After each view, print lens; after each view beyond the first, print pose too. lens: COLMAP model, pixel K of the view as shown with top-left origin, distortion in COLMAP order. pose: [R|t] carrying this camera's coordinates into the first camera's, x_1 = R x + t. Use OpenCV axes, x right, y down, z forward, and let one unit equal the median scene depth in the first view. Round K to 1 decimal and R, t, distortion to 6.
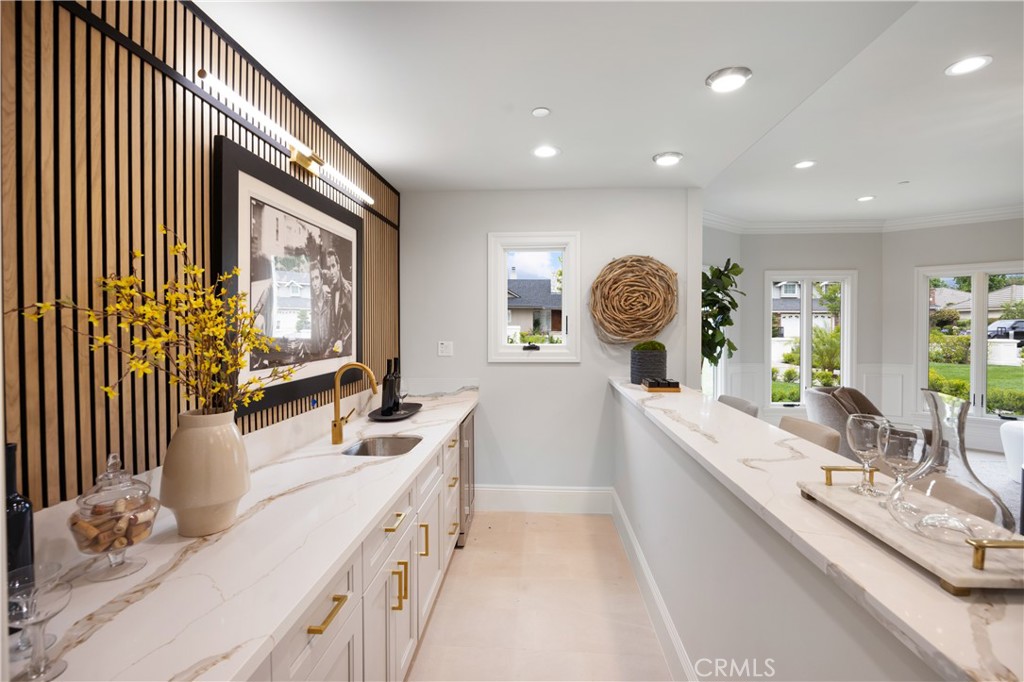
lens RADIAL K [[454.7, 0, 510.1], [0, 454.7, 335.1], [0, 0, 1]] dist [-0.054524, -0.000134]
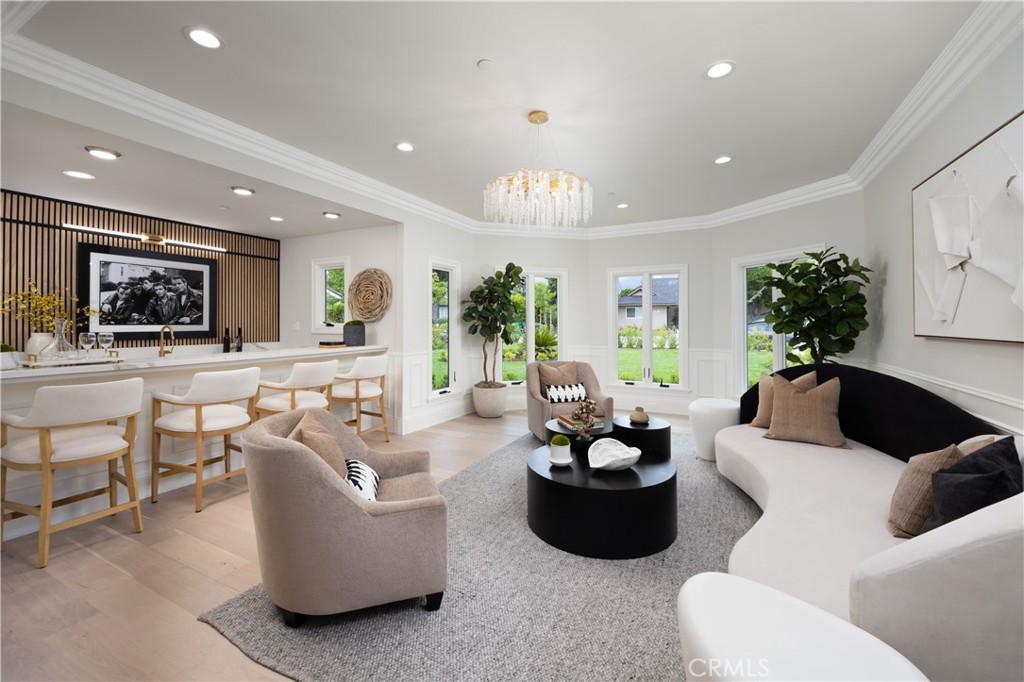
lens RADIAL K [[414.6, 0, 523.4], [0, 414.6, 321.3], [0, 0, 1]] dist [-0.001637, 0.000064]
pose [[0.931550, -0.003831, -0.363592, 1.824098], [-0.007556, 0.999525, -0.029893, 0.077487], [0.363533, 0.030594, 0.931079, -0.273867]]
